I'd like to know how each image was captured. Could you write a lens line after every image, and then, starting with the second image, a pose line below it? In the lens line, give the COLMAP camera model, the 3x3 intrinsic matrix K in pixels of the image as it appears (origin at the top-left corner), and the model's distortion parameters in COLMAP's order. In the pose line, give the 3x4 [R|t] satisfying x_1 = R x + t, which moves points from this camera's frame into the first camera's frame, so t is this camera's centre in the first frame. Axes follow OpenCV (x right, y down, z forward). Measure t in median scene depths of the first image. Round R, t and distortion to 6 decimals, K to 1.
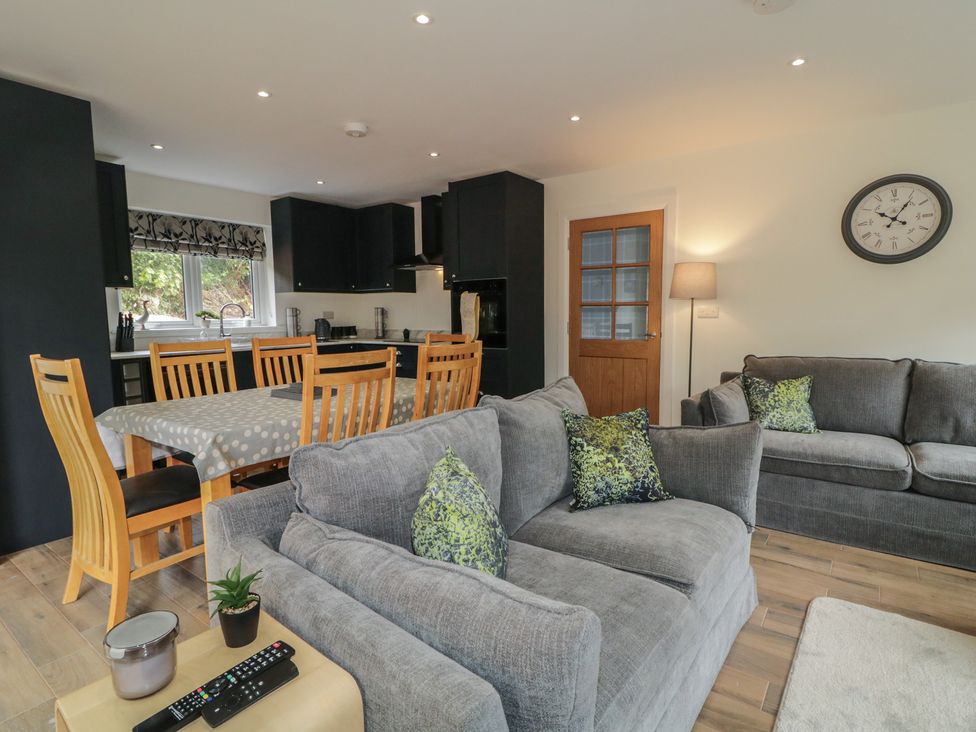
lens RADIAL K [[529.2, 0, 495.0], [0, 529.2, 361.6], [0, 0, 1]] dist [0.001675, -0.001309]
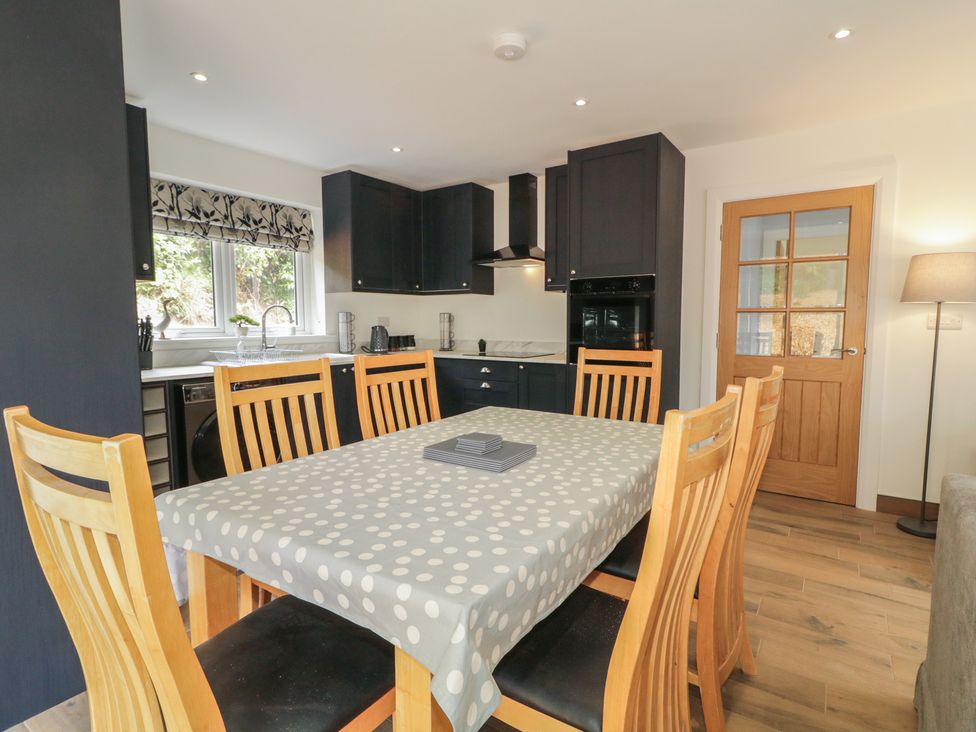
lens RADIAL K [[516.5, 0, 490.7], [0, 516.5, 360.9], [0, 0, 1]] dist [0.001144, -0.001809]
pose [[0.999400, 0.005105, 0.034247, -0.210145], [-0.004624, 0.999890, -0.014123, -0.019917], [-0.034315, 0.013956, 0.999314, 0.239530]]
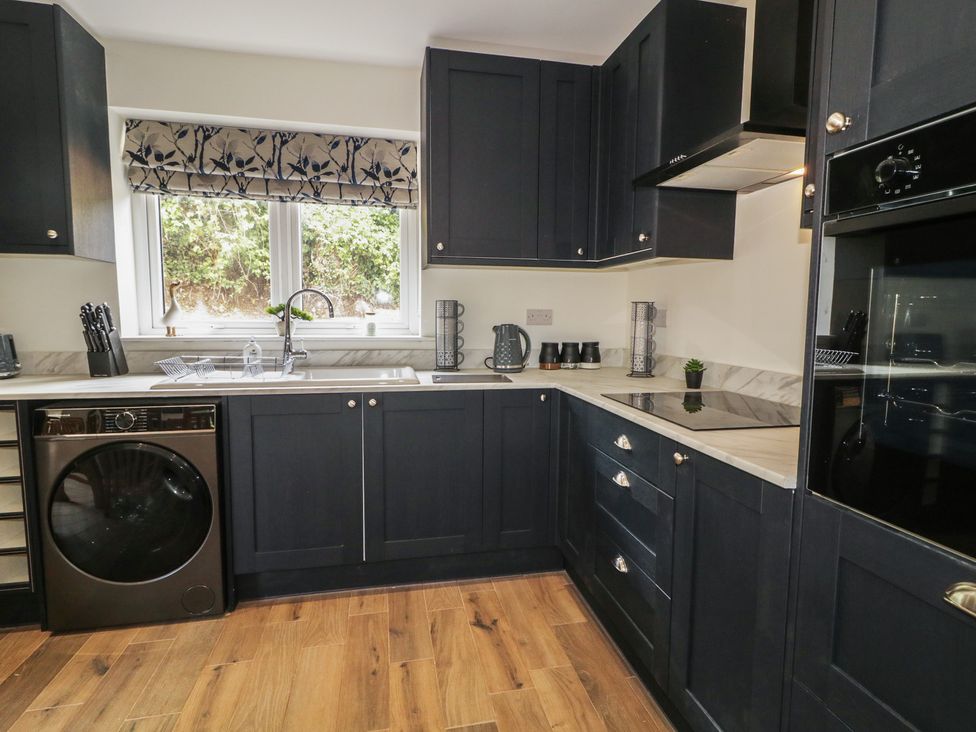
lens RADIAL K [[529.2, 0, 495.0], [0, 529.2, 361.6], [0, 0, 1]] dist [0.001675, -0.001309]
pose [[0.743833, 0.080950, -0.663445, -0.032258], [-0.080494, 0.996263, 0.031312, -0.070781], [0.663500, 0.030112, 0.747570, 0.736224]]
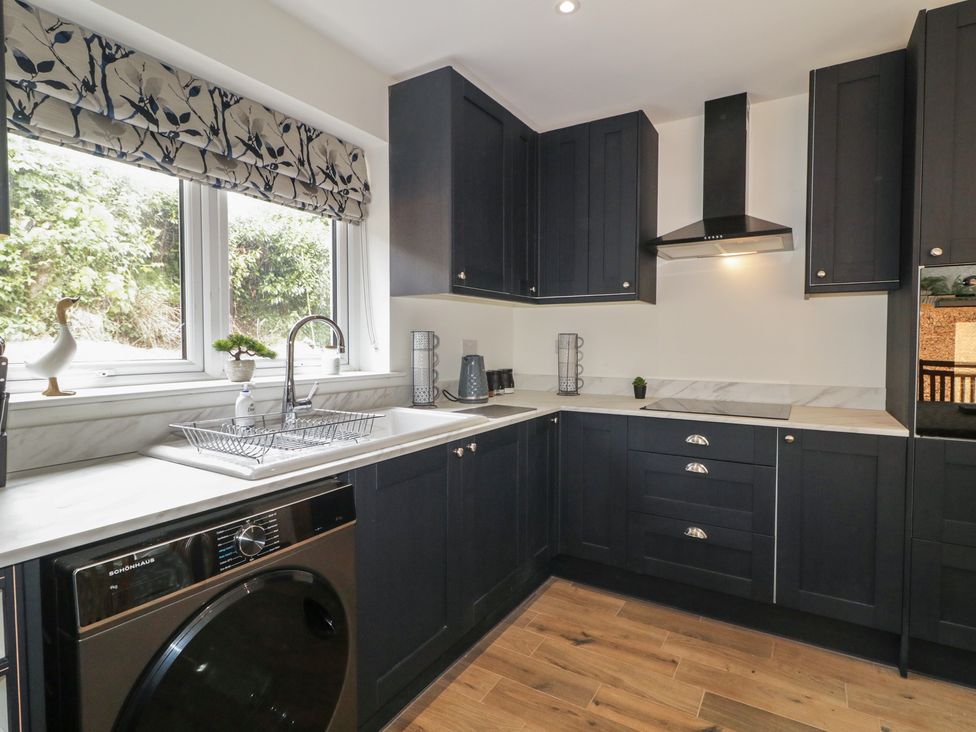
lens RADIAL K [[516.5, 0, 490.7], [0, 516.5, 360.9], [0, 0, 1]] dist [0.001144, -0.001809]
pose [[0.996150, 0.009113, 0.087187, -0.401151], [-0.004276, 0.998449, -0.055504, -0.057874], [-0.087558, 0.054917, 0.994645, 0.620982]]
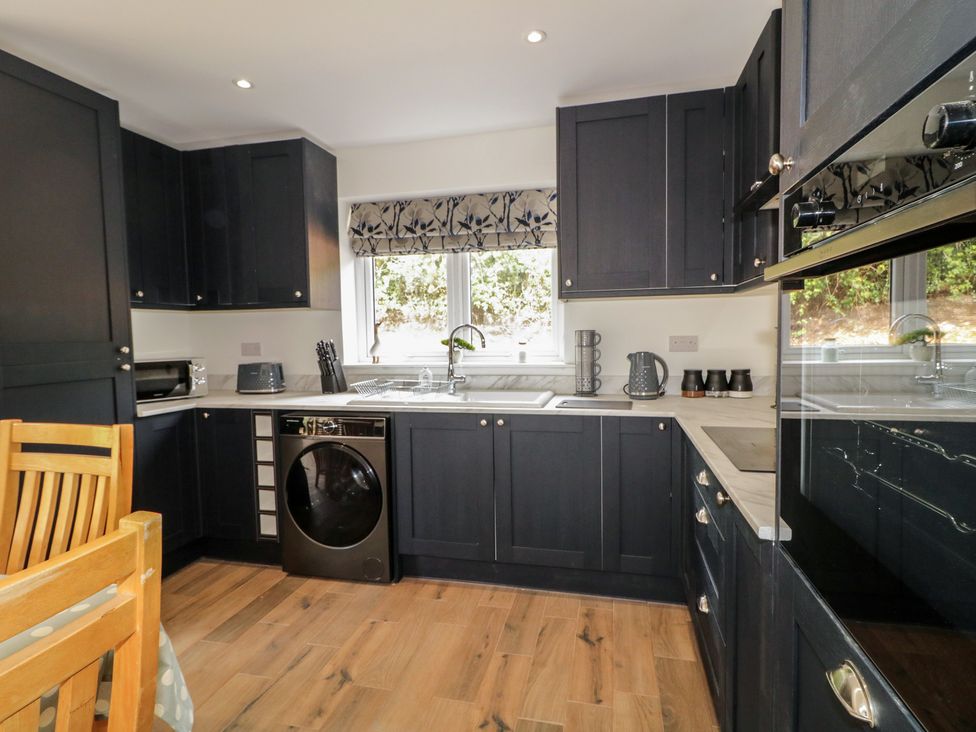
lens RADIAL K [[516.5, 0, 490.7], [0, 516.5, 360.9], [0, 0, 1]] dist [0.001144, -0.001809]
pose [[0.380355, 0.056592, -0.923107, 0.050751], [-0.073640, 0.996810, 0.030768, -0.087927], [0.921904, 0.056274, 0.383310, 0.793436]]
